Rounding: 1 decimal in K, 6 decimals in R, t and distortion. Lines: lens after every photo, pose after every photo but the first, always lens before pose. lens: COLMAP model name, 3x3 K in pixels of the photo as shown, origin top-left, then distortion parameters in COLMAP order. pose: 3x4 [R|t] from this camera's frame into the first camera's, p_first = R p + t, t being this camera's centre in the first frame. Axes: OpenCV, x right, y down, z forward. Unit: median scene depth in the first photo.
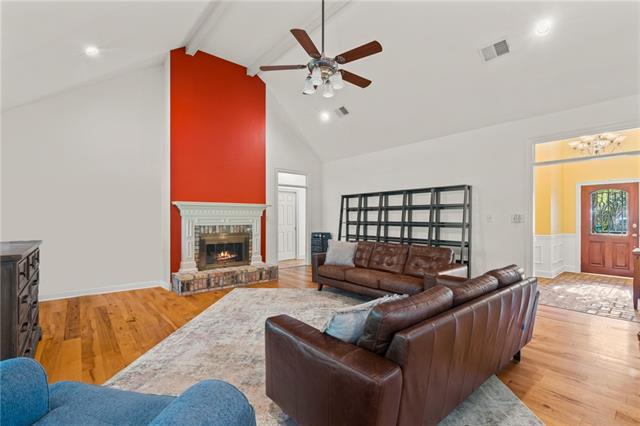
lens RADIAL K [[291.8, 0, 321.1], [0, 291.8, 216.7], [0, 0, 1]] dist [-0.003568, 0.000186]
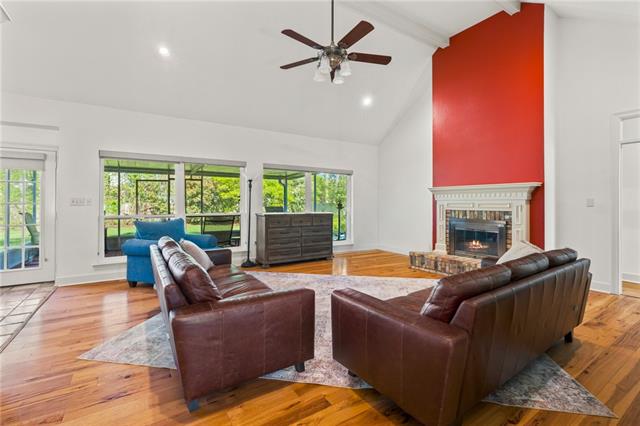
lens RADIAL K [[291.8, 0, 318.5], [0, 291.8, 202.6], [0, 0, 1]] dist [-0.003568, 0.000186]
pose [[-0.136467, -0.005021, -0.990632, 0.690346], [0.004832, 0.999972, -0.005734, 0.009314], [0.990633, -0.005569, -0.136439, 0.731051]]
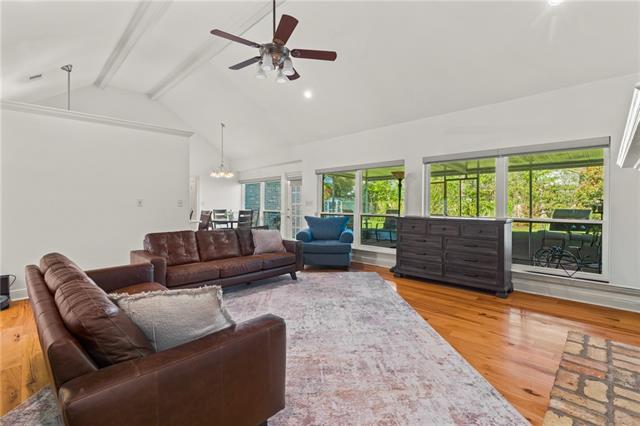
lens RADIAL K [[291.8, 0, 318.5], [0, 291.8, 209.3], [0, 0, 1]] dist [-0.003568, 0.000186]
pose [[-0.996960, 0.001406, -0.077896, -0.044005], [0.000335, 0.999905, 0.013769, 0.007761], [0.077908, 0.013701, -0.996866, 1.340926]]
